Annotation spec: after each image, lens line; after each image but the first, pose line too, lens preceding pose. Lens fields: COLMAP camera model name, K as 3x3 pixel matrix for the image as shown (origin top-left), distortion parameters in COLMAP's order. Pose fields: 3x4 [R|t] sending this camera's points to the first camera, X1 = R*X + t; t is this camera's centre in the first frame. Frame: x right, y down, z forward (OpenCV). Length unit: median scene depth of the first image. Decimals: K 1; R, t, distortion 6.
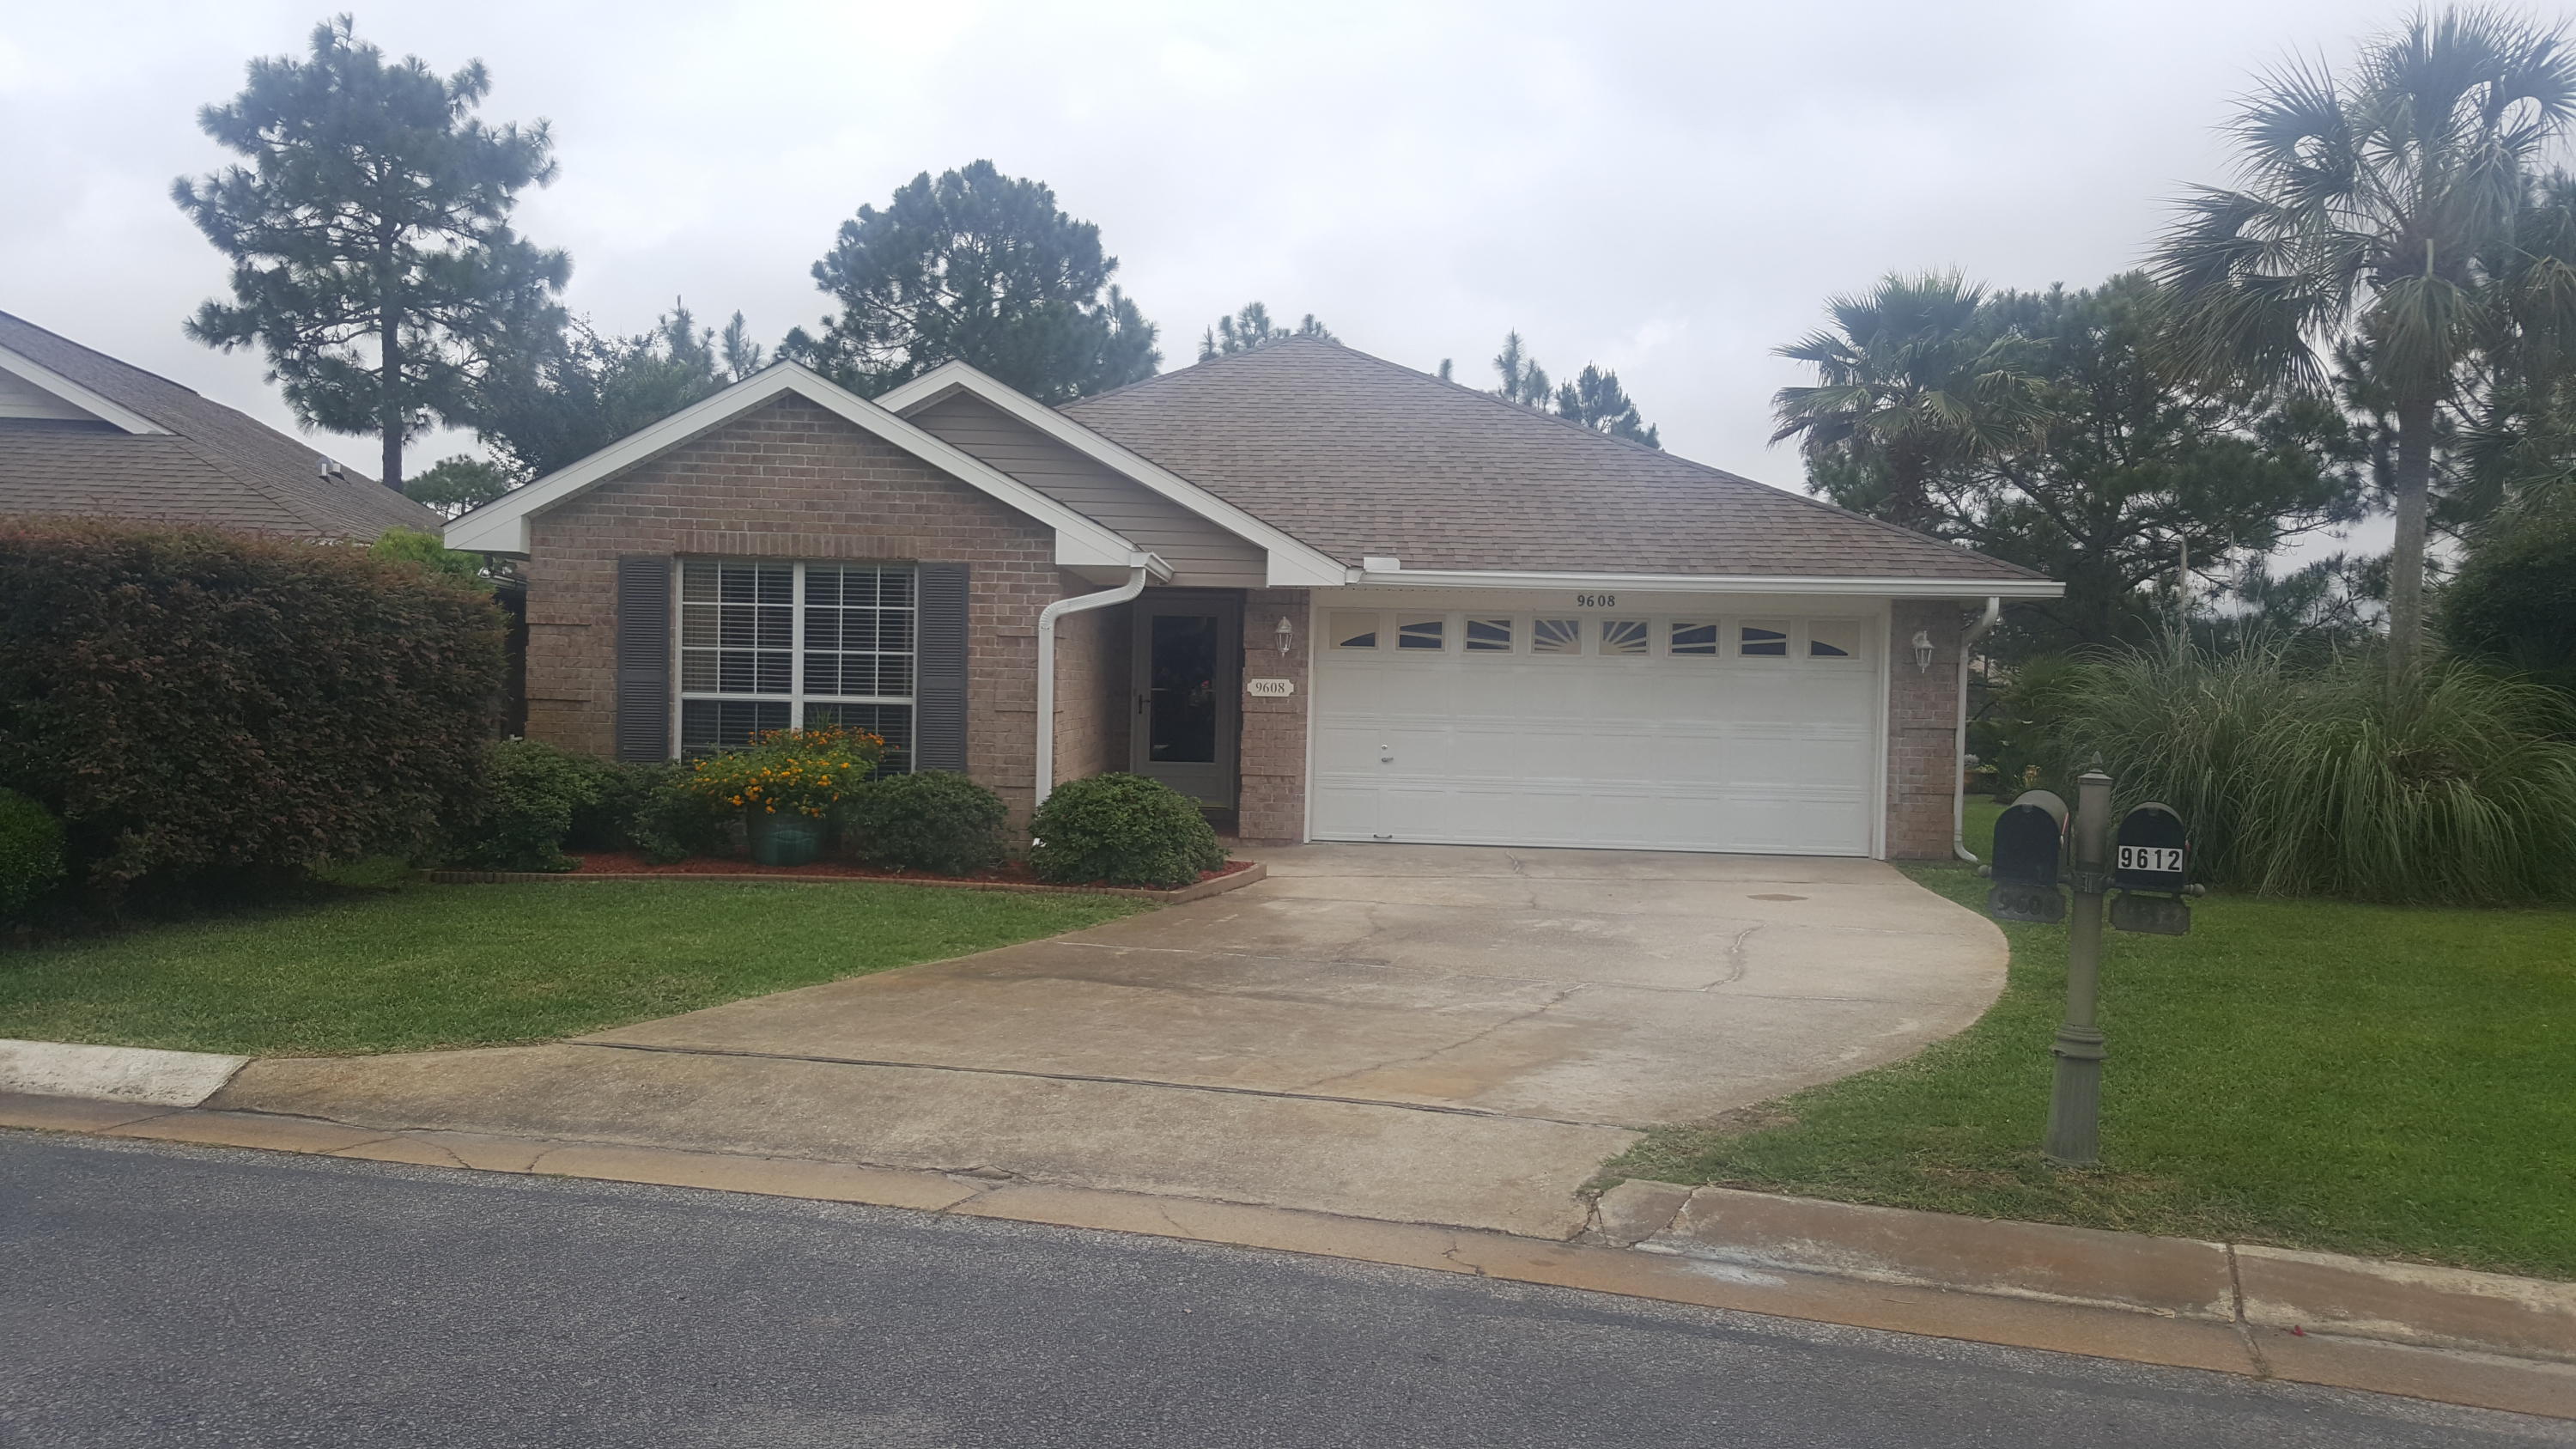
lens RADIAL K [[1898.7, 0, 1230.5], [0, 1898.7, 739.6], [0, 0, 1]] dist [0.146454, -0.240778]
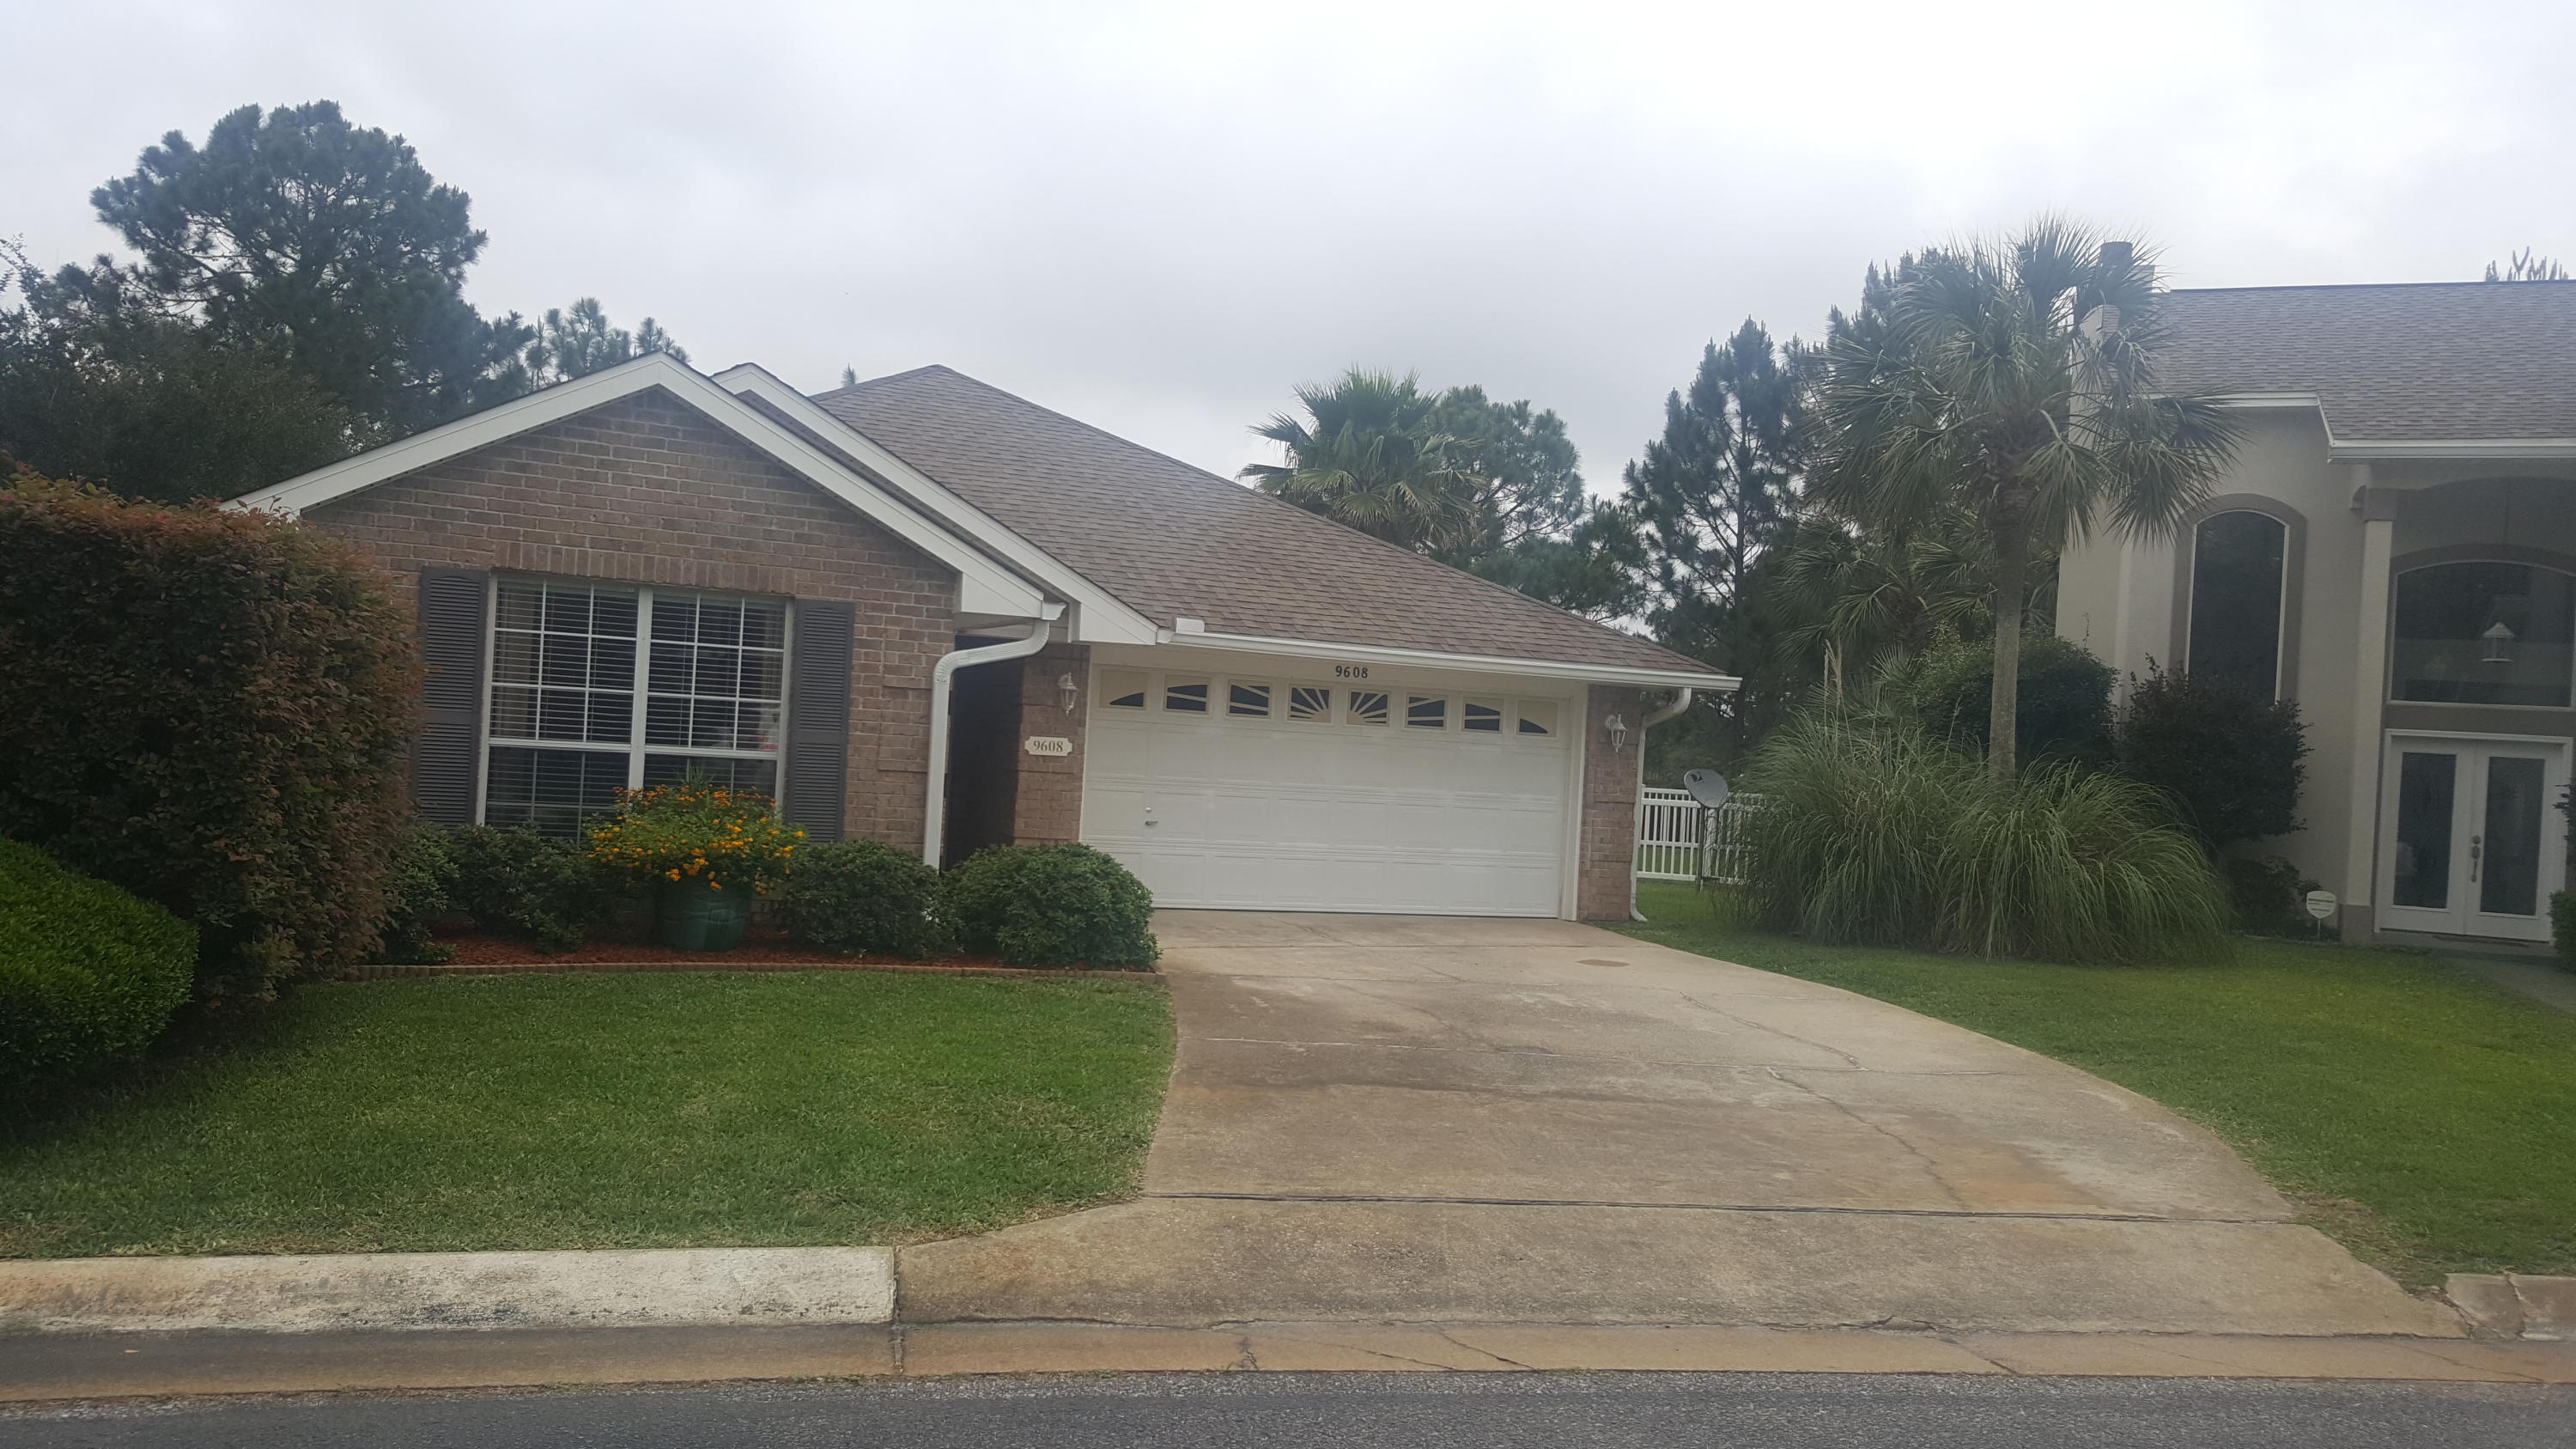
lens RADIAL K [[1898.7, 0, 1230.5], [0, 1898.7, 739.6], [0, 0, 1]] dist [0.146454, -0.240778]
pose [[0.902135, 0.032088, 0.430258, -0.355186], [-0.024362, 0.999428, -0.023455, -0.012248], [-0.430765, 0.010678, 0.902401, 0.120135]]
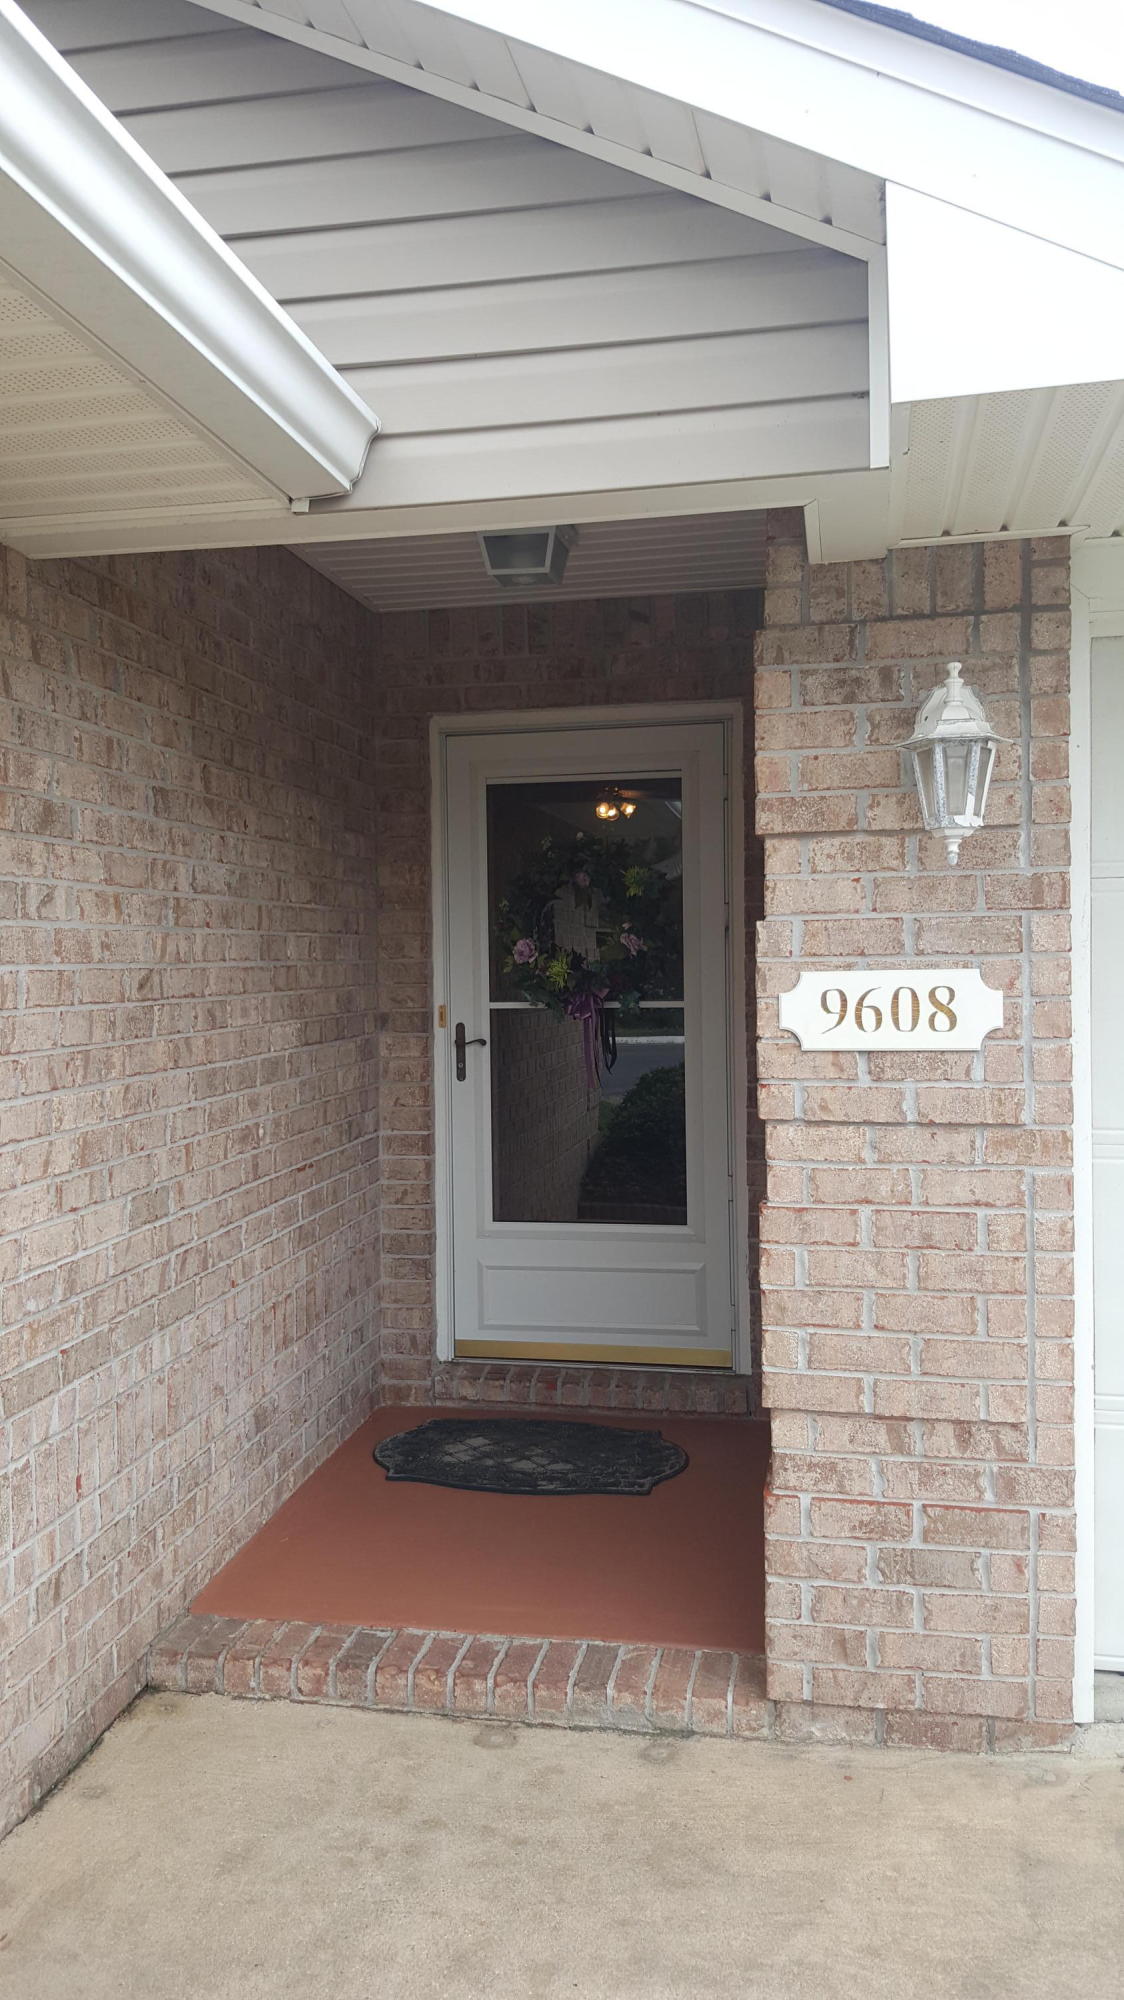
lens RADIAL K [[1473.9, 0, 554.9], [0, 1473.9, 972.6], [0, 0, 1]] dist [0.146454, -0.240778]
pose [[0.991065, -0.033096, -0.129209, 0.006078], [0.029890, 0.999197, -0.026672, -0.032729], [0.129989, 0.022572, 0.991259, 0.962108]]
